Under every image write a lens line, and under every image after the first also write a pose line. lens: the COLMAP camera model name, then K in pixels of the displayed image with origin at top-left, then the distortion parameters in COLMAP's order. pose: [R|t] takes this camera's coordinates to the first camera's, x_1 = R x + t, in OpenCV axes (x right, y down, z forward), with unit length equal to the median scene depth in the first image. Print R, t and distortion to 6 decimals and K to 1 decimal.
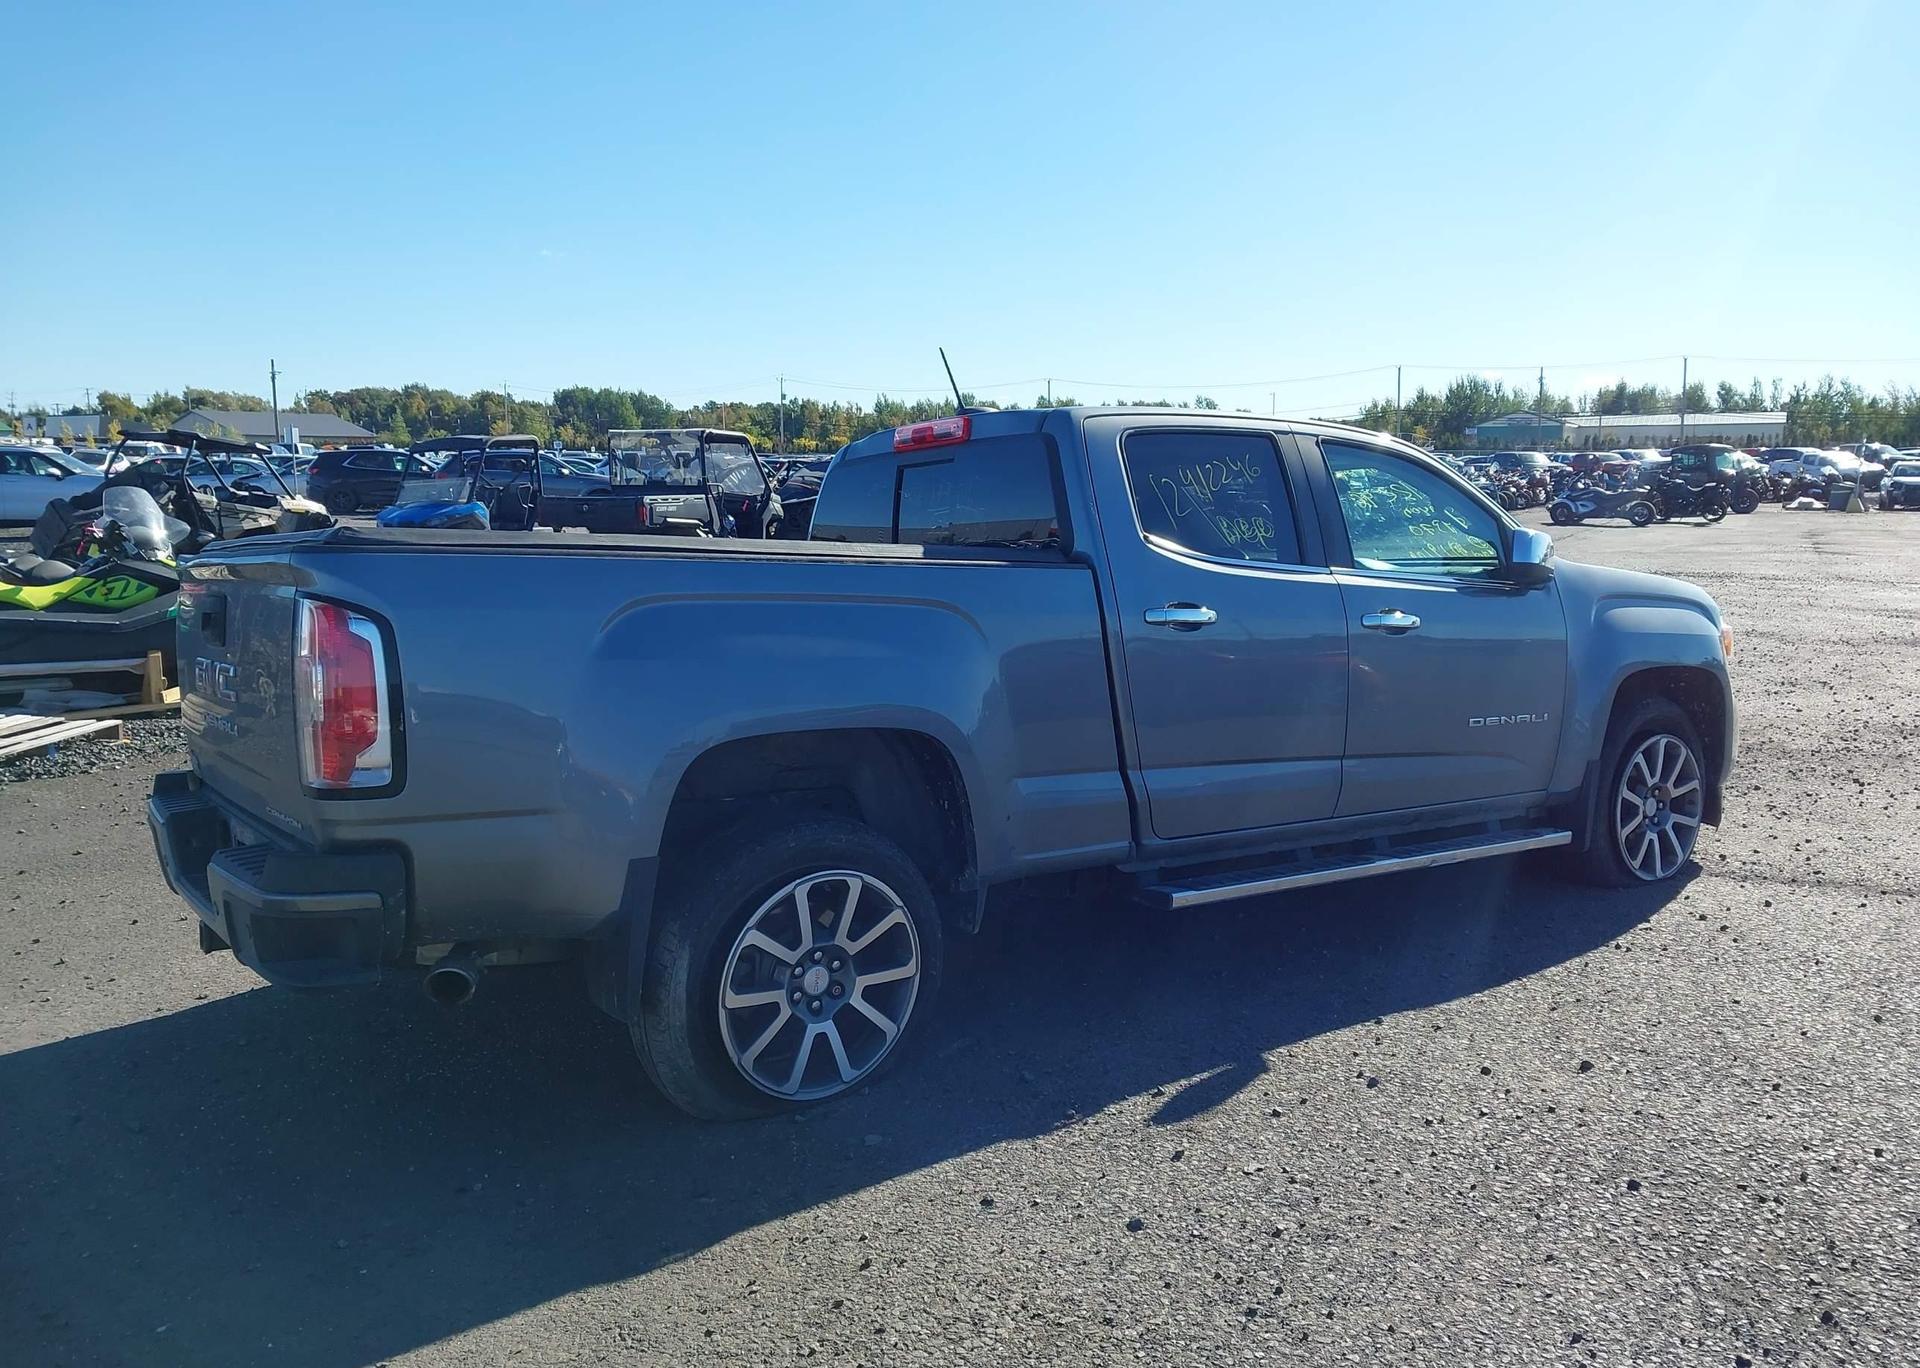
lens RADIAL K [[1478.7, 0, 960.0], [0, 1478.7, 684.0], [0, 0, 1]] dist [0.078966, -0.131745]
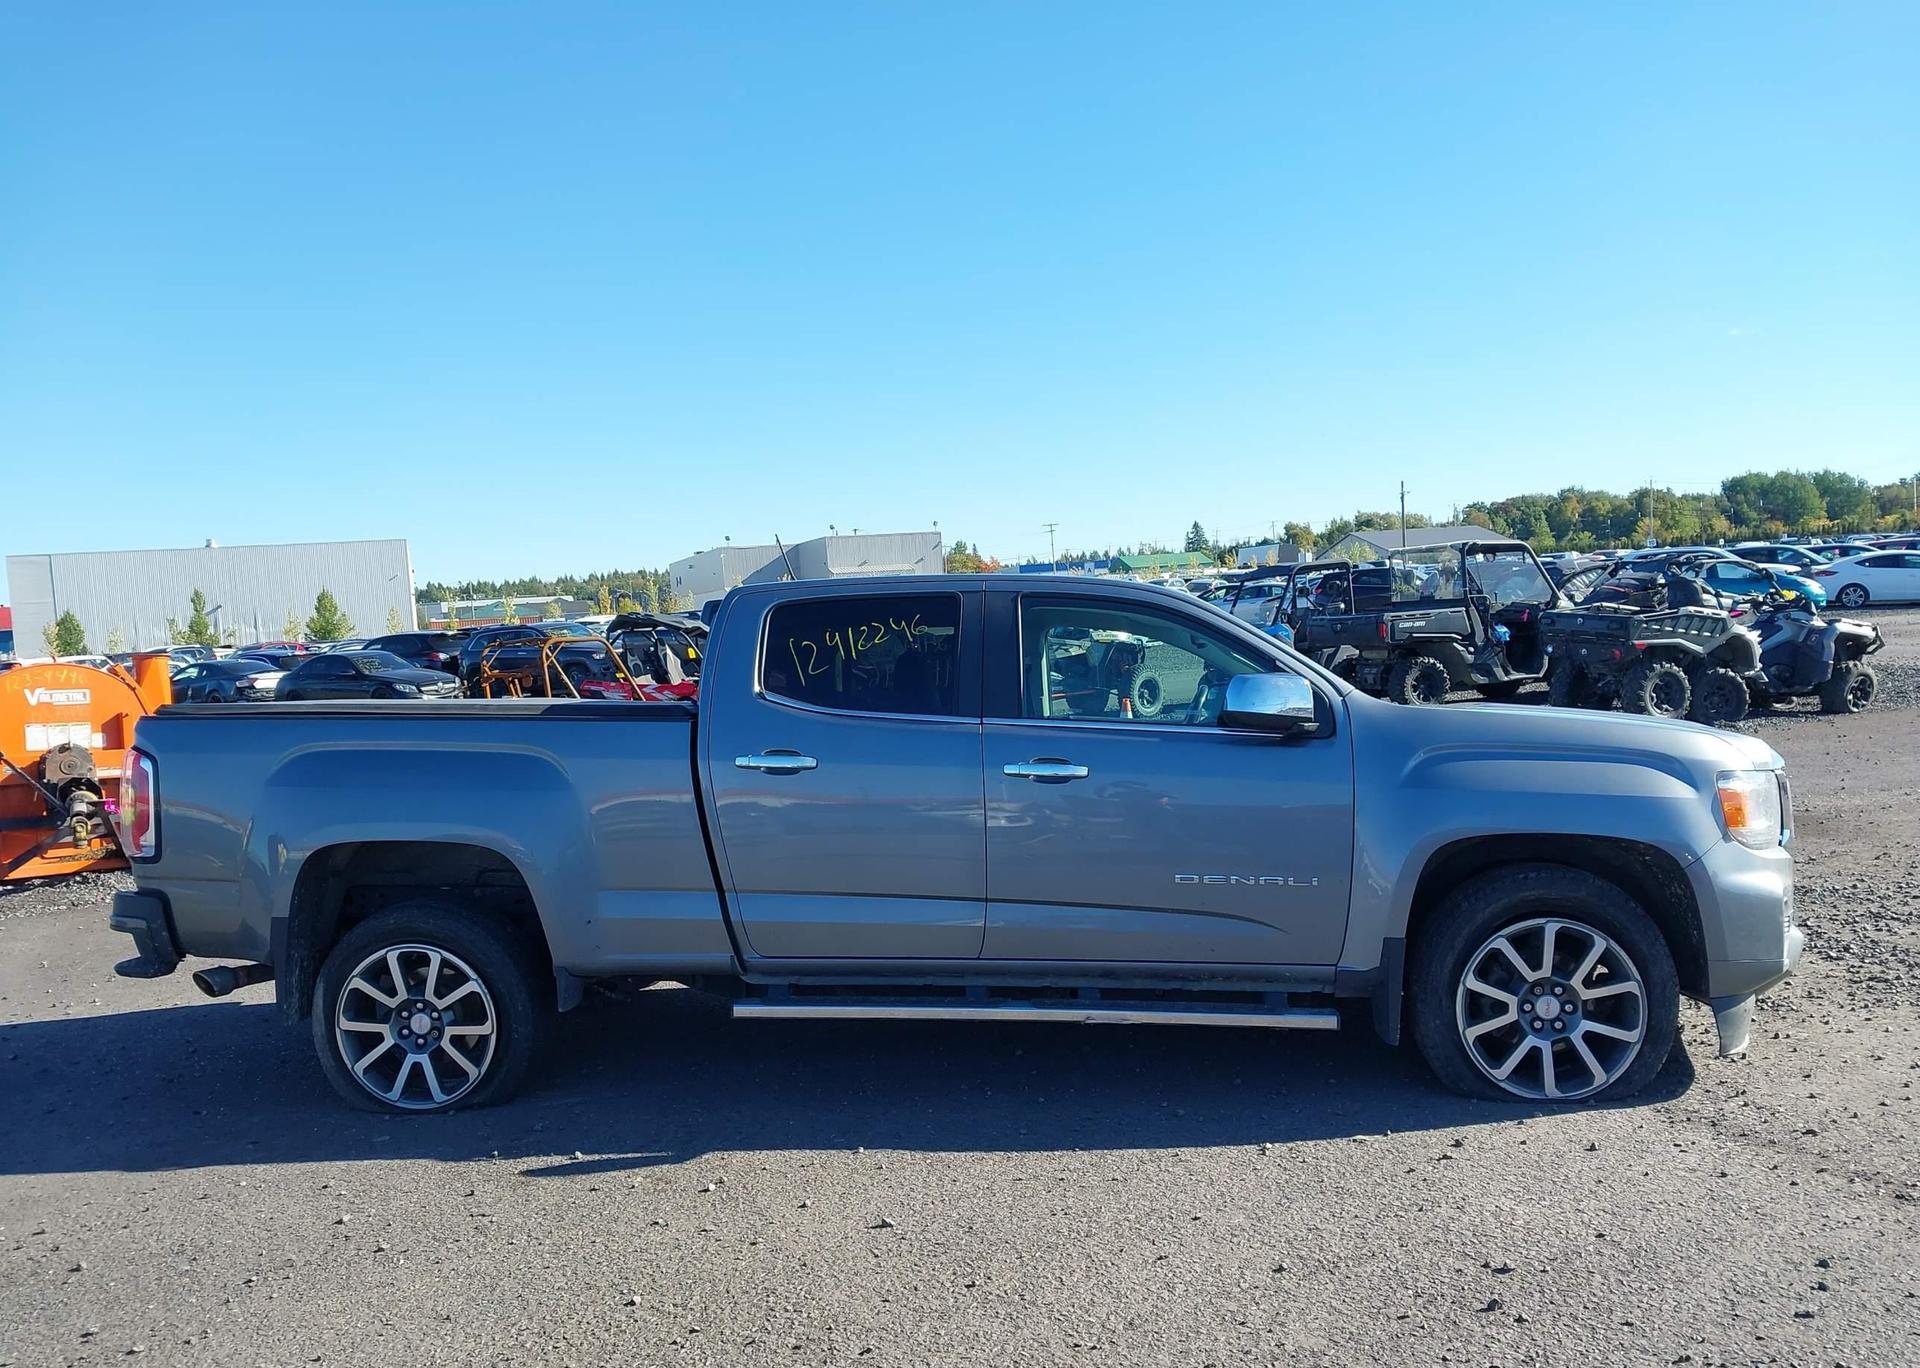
lens RADIAL K [[1472.8, 0, 960.0], [0, 1472.8, 684.0], [0, 0, 1]] dist [0.156073, -0.416291]
pose [[0.739950, -0.012432, -0.672547, 1.185822], [-0.034207, 0.997840, -0.056080, -0.054414], [0.671791, 0.064502, 0.737927, 0.280309]]
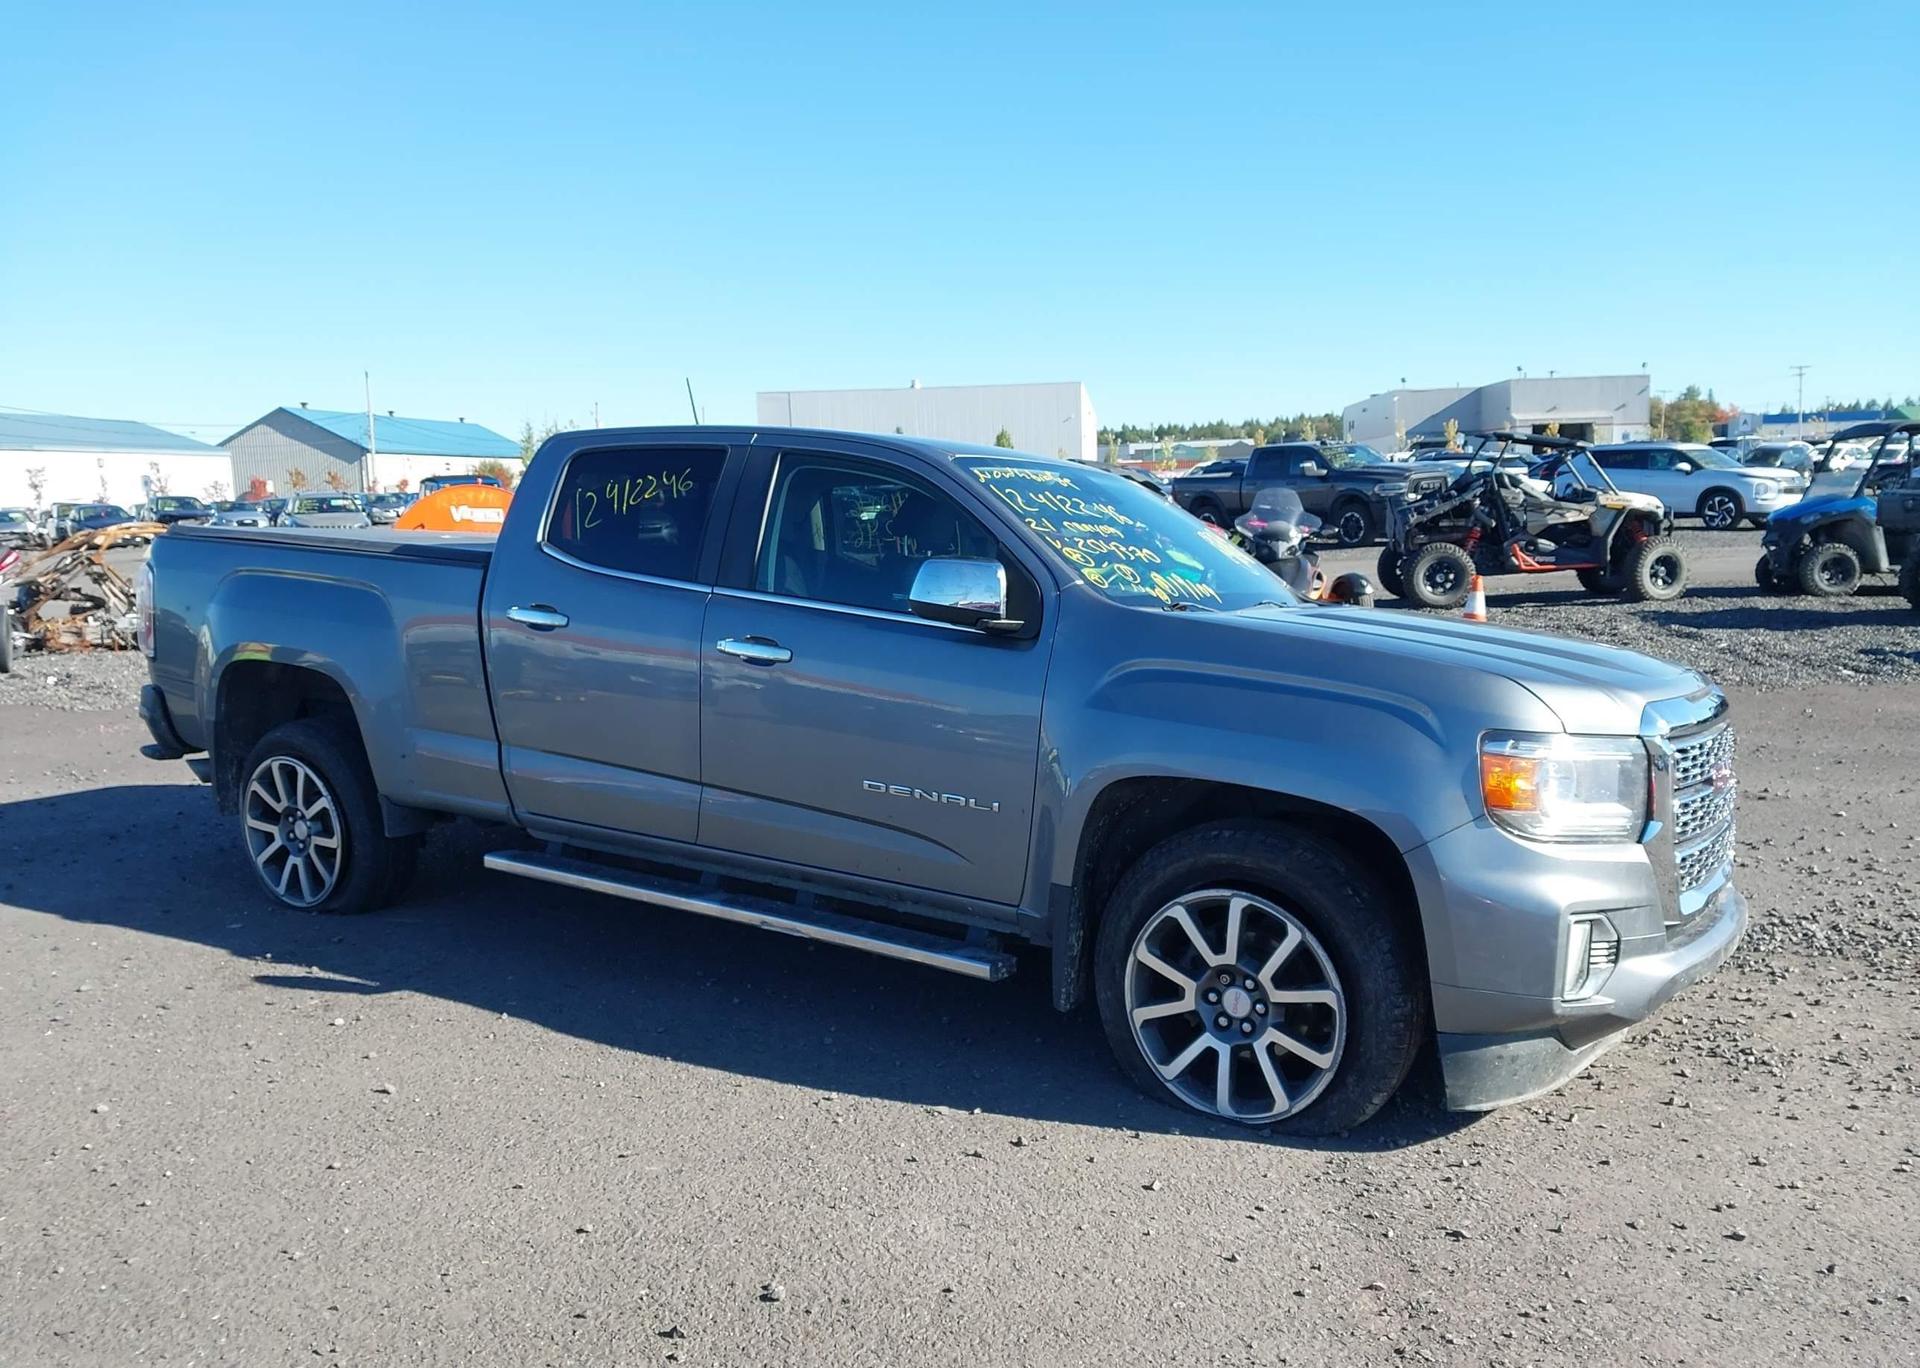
lens RADIAL K [[1491.1, 0, 960.0], [0, 1491.1, 684.0], [0, 0, 1]] dist [0.044625, -0.097016]
pose [[0.381185, 0.111222, -0.917784, 1.504765], [-0.104883, 0.991530, 0.076598, -0.132077], [0.918530, 0.067062, 0.389622, 0.984513]]
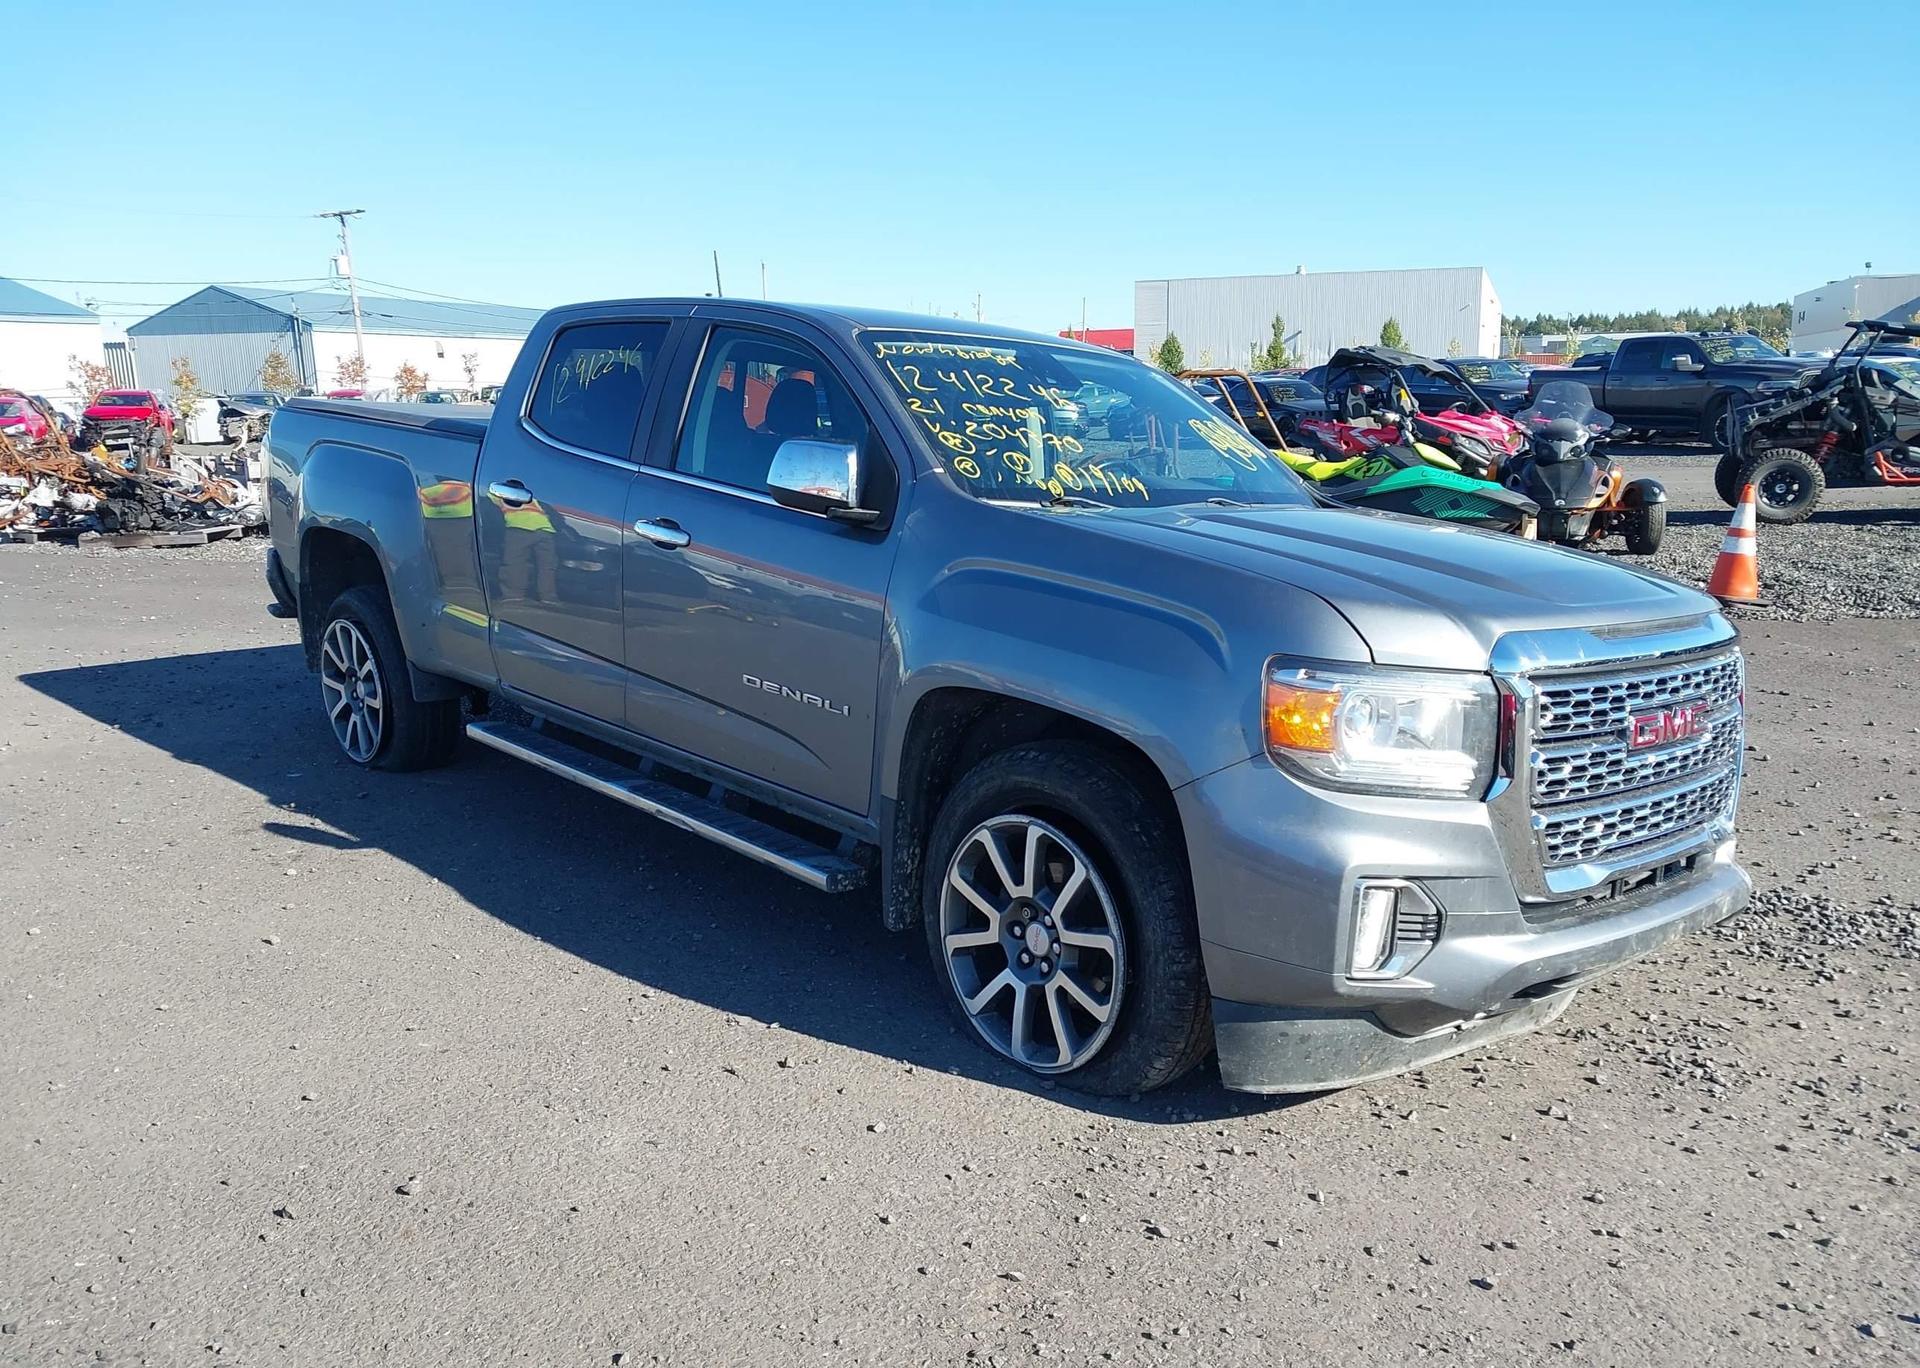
lens RADIAL K [[1478.7, 0, 960.0], [0, 1478.7, 684.0], [0, 0, 1]] dist [0.078966, -0.131745]
pose [[0.140494, 0.191694, -0.971347, 1.519509], [-0.126597, 0.976503, 0.174400, -0.165383], [0.981955, 0.098467, 0.161460, 1.338115]]
